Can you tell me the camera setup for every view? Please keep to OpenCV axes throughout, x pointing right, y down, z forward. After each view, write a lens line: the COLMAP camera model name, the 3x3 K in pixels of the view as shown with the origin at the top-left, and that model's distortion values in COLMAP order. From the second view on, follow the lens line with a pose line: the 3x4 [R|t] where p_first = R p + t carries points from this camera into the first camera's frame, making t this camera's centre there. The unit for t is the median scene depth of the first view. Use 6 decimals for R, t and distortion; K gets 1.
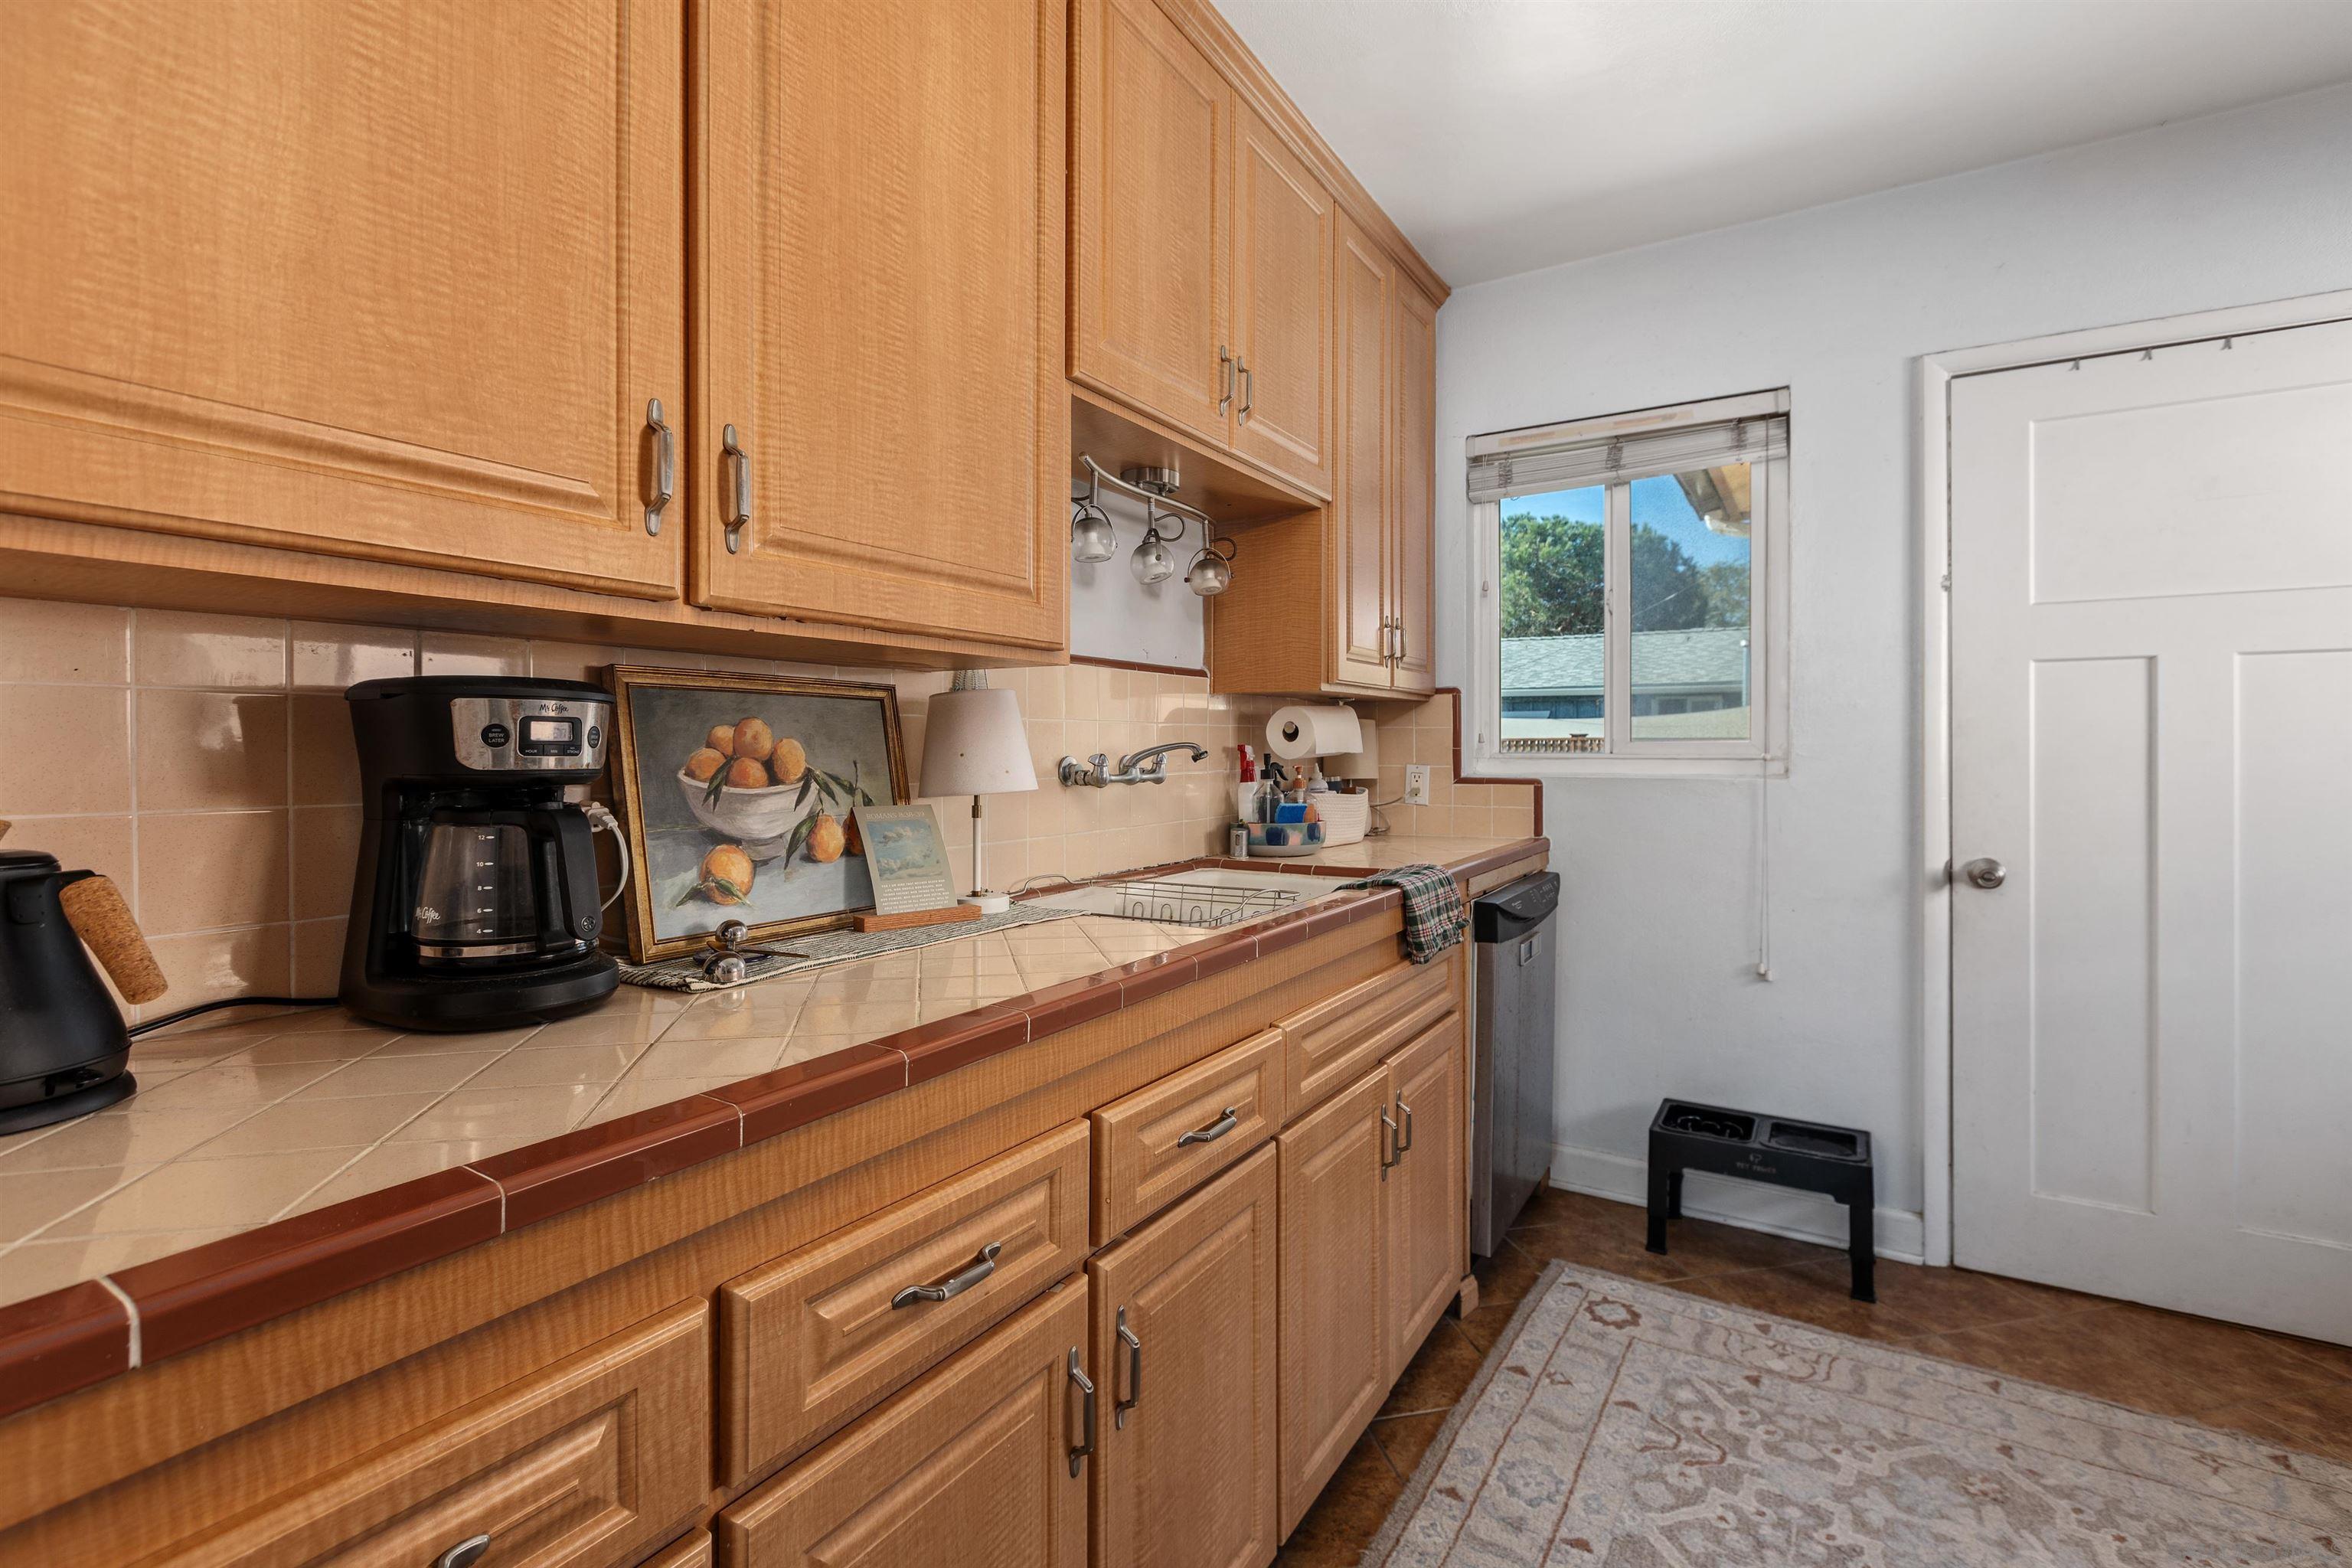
lens RADIAL K [[1053.0, 0, 1168.4], [0, 1053.0, 750.8], [0, 0, 1]] dist [-0.001112, 0.000471]
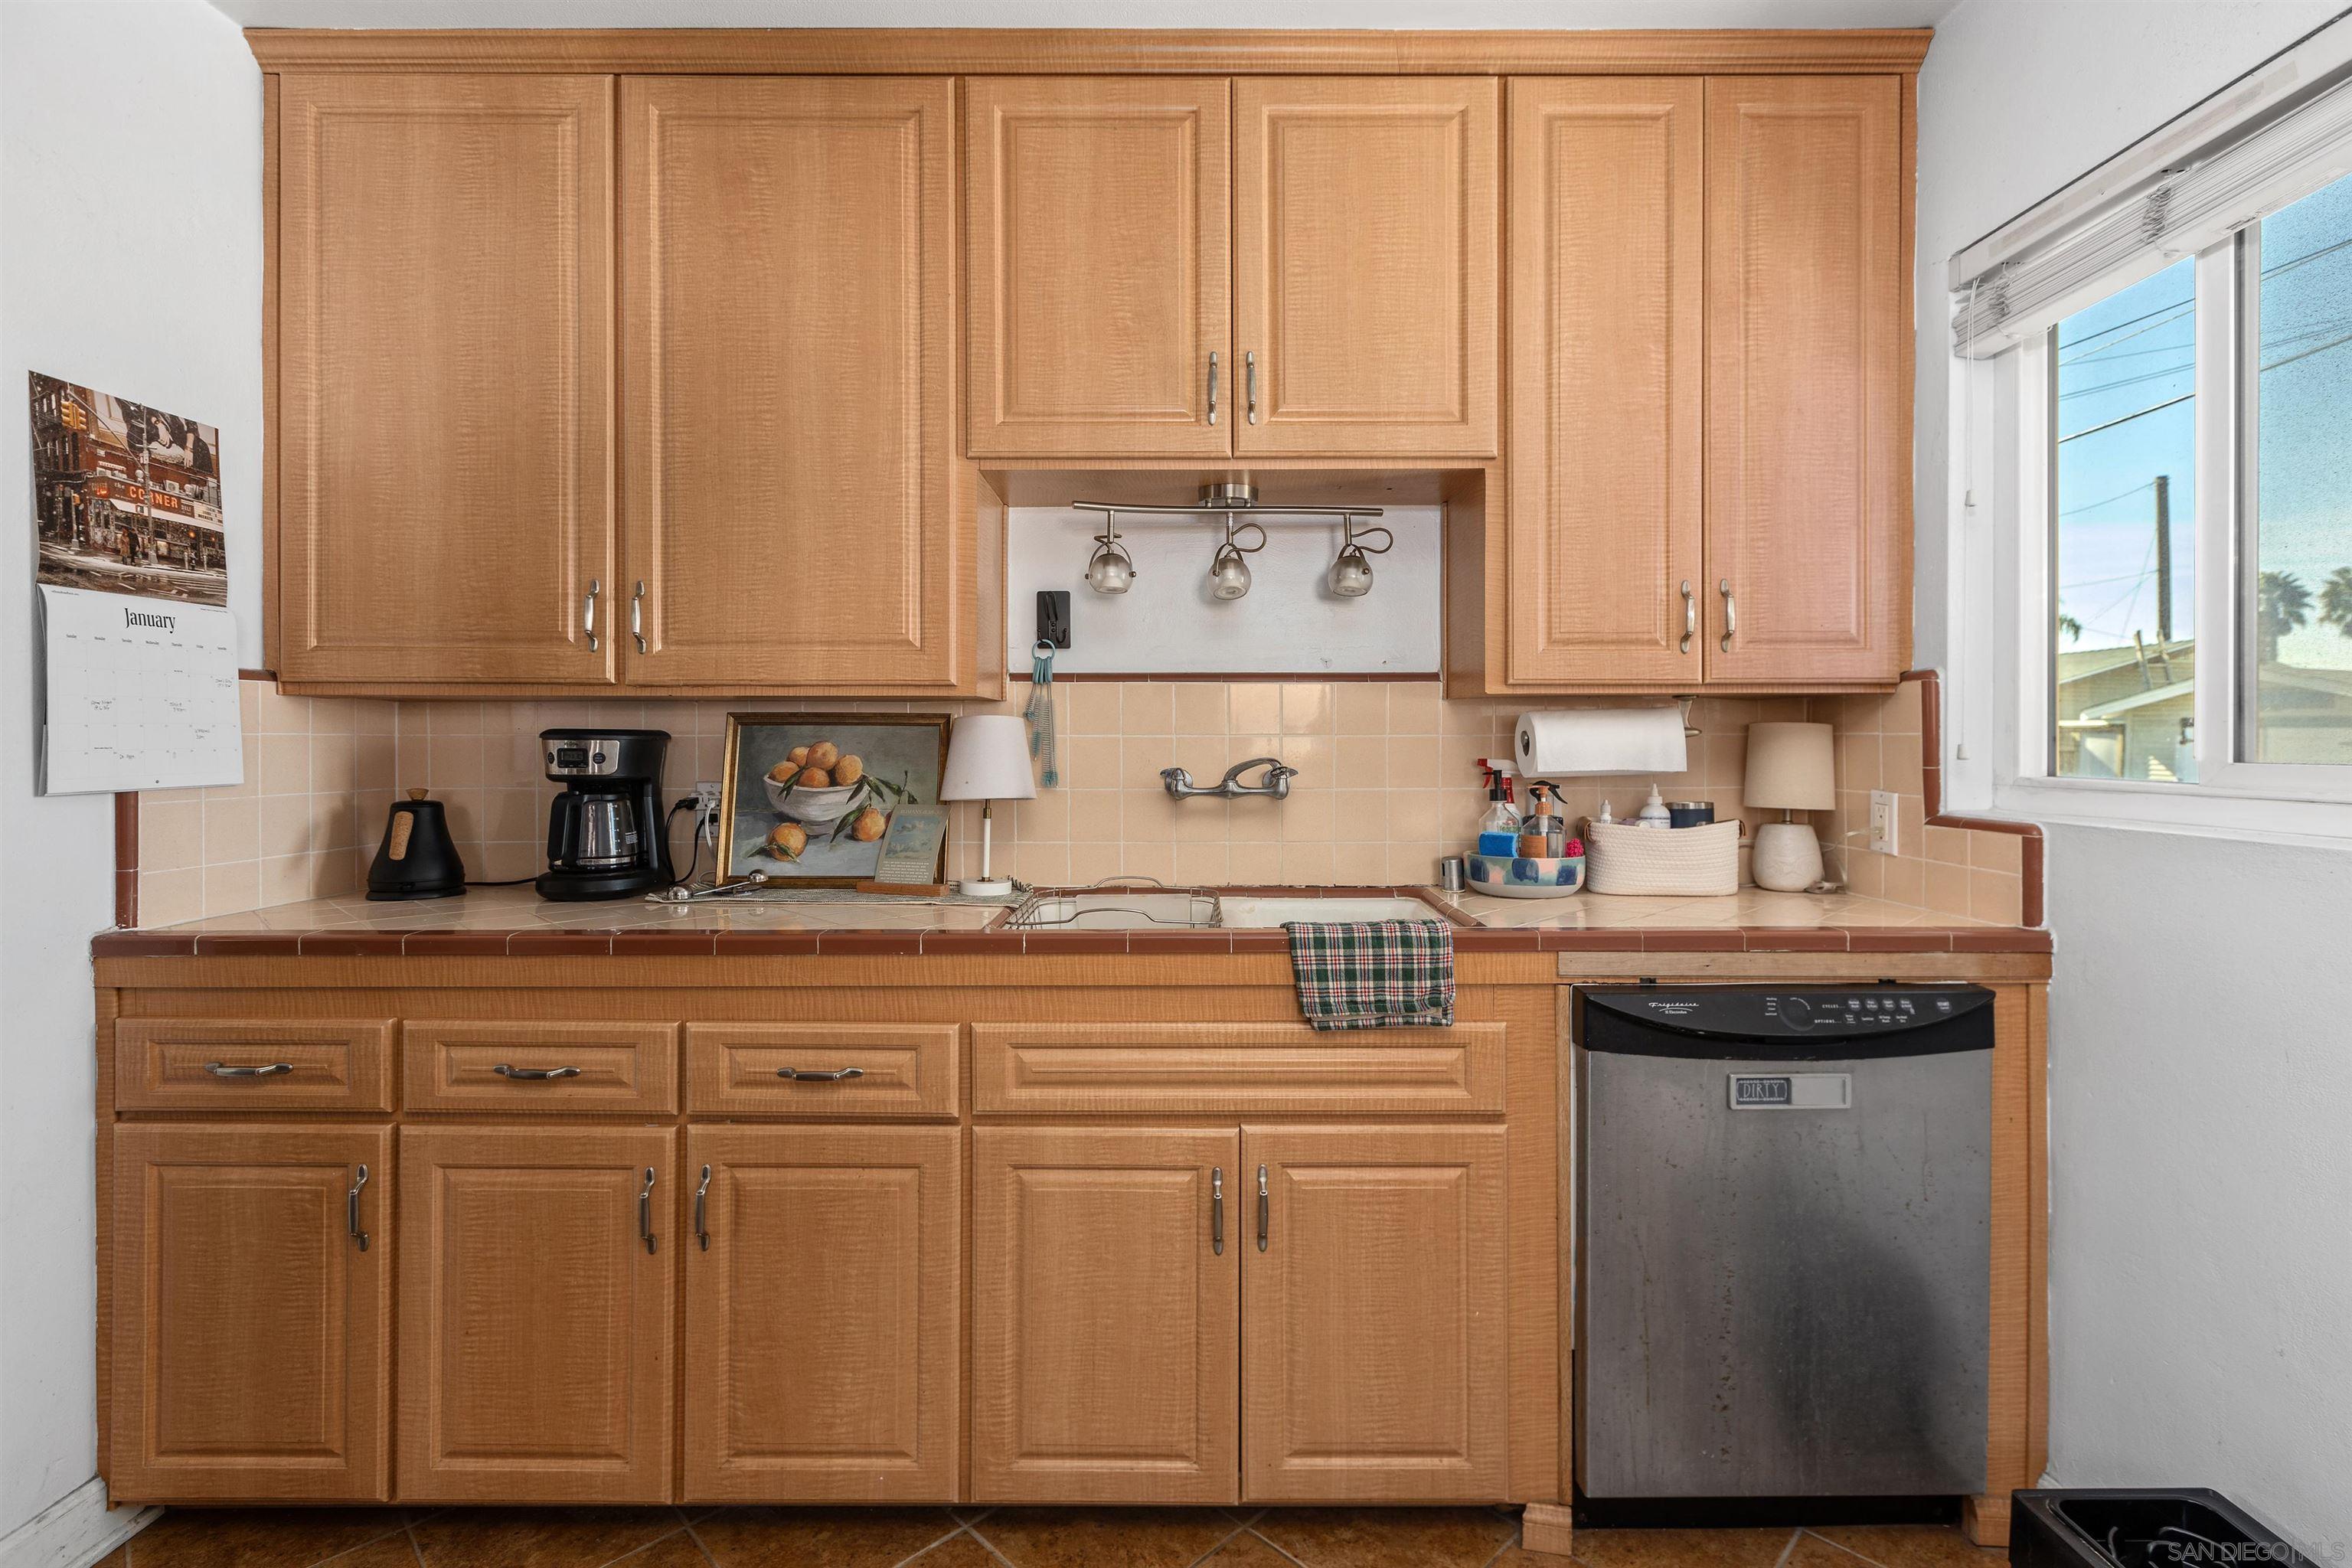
lens RADIAL K [[1071.3, 0, 1175.9], [0, 1071.3, 740.4], [0, 0, 1]] dist [0.000450, 0.000052]
pose [[0.537281, 0.003355, -0.843397, 1.024041], [-0.004220, 0.999990, 0.001290, -0.032017], [0.843393, 0.002866, 0.537290, 0.515452]]
